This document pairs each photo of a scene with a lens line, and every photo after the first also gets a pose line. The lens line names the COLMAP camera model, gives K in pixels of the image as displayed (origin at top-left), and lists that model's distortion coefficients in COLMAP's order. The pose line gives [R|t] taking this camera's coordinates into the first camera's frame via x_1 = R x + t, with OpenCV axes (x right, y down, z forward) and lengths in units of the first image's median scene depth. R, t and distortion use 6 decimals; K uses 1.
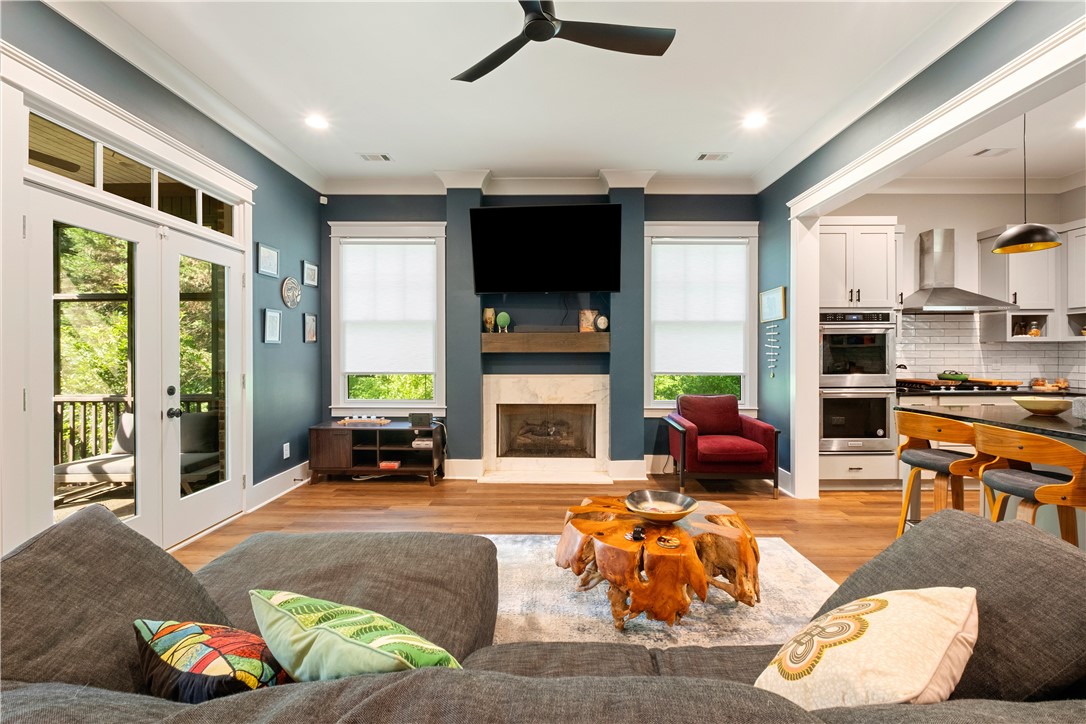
lens RADIAL K [[473.3, 0, 538.6], [0, 473.3, 356.6], [0, 0, 1]] dist [-0.001265, -0.002185]
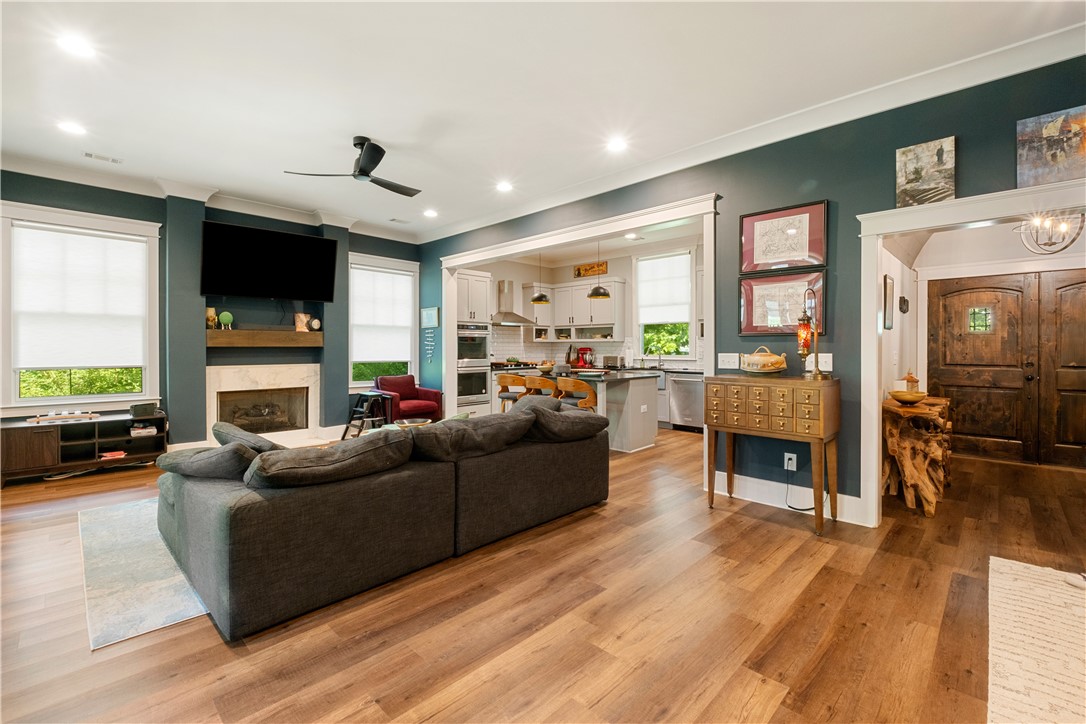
lens RADIAL K [[473.3, 0, 542.1], [0, 473.3, 355.3], [0, 0, 1]] dist [-0.001265, -0.002185]
pose [[0.692277, -0.010670, 0.721553, -0.390728], [0.002240, 0.999918, 0.012637, -0.000541], [-0.721629, -0.007132, 0.692244, -0.377275]]
